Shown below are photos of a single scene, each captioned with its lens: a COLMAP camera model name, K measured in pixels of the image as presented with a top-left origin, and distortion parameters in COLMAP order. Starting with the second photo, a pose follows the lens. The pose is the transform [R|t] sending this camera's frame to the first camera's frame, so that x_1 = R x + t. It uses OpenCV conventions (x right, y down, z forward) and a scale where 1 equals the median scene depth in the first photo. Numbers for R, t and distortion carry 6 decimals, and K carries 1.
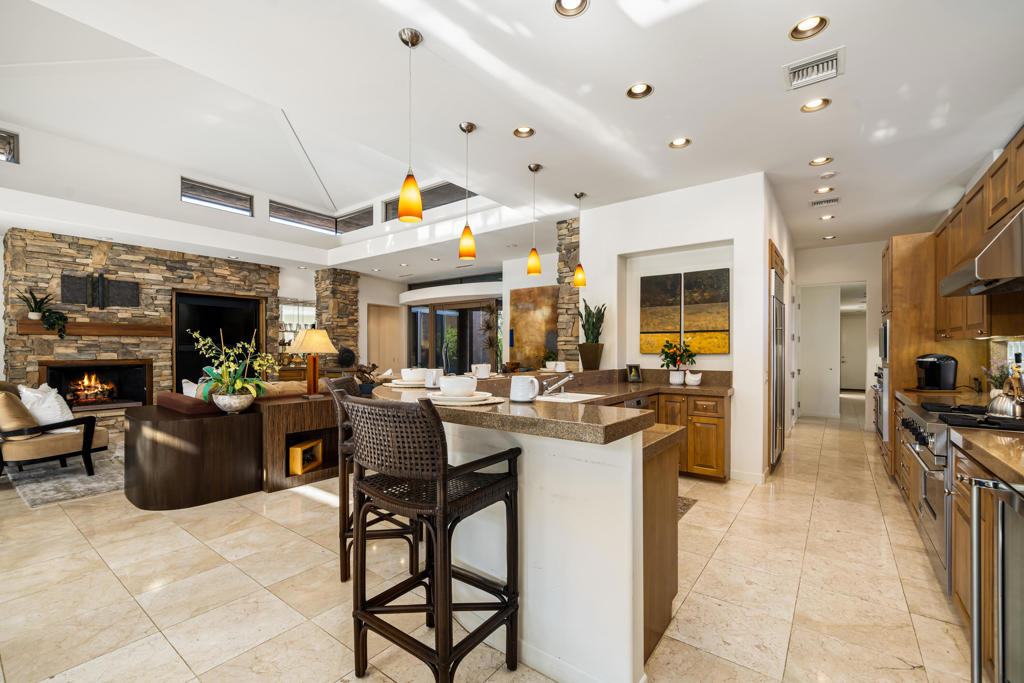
lens RADIAL K [[424.6, 0, 507.1], [0, 424.6, 351.1], [0, 0, 1]] dist [0.001556, 0.000144]
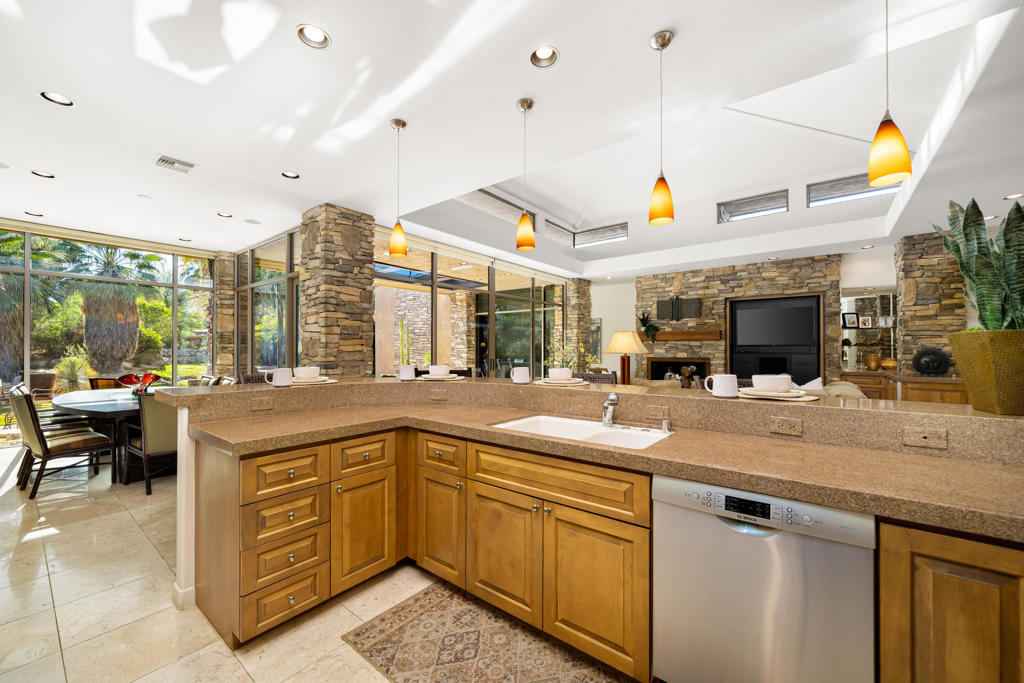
lens RADIAL K [[402.2, 0, 514.3], [0, 402.2, 349.0], [0, 0, 1]] dist [-0.011528, -0.000138]
pose [[-0.020953, -0.003977, -0.999773, 0.342991], [-0.006340, 0.999973, -0.003845, 0.000608], [0.999760, 0.006258, -0.020977, 0.455483]]
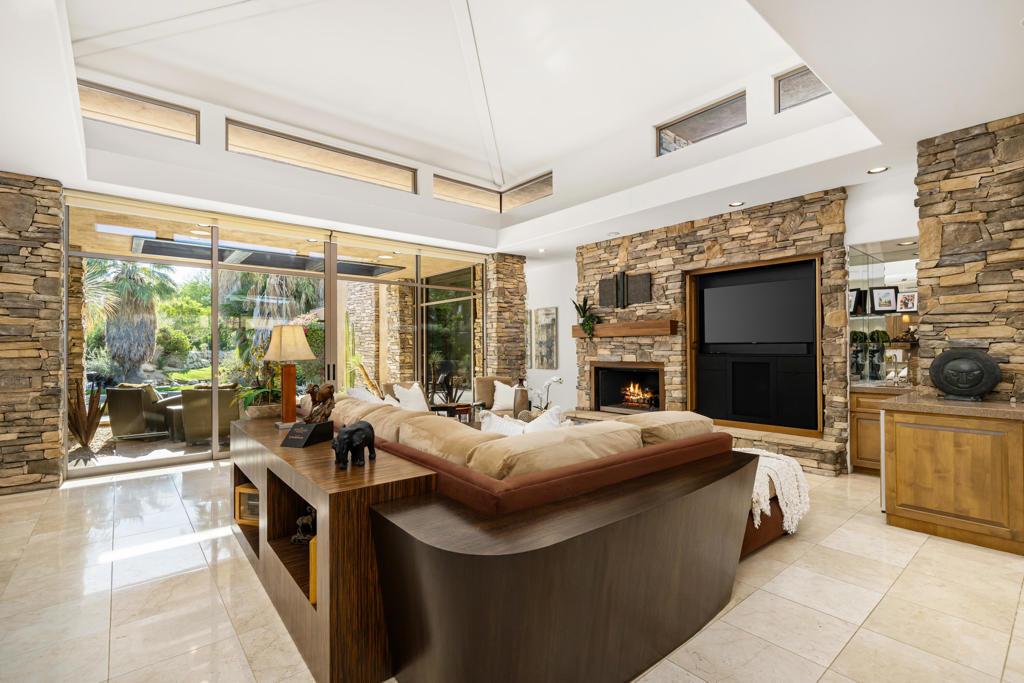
lens RADIAL K [[470.4, 0, 525.8], [0, 470.4, 345.6], [0, 0, 1]] dist [-0.005795, -0.000232]
pose [[-0.226329, -0.007451, -0.974023, 0.109490], [0.000480, 0.999970, -0.007761, -0.007019], [0.974051, -0.002224, -0.226318, 0.946398]]
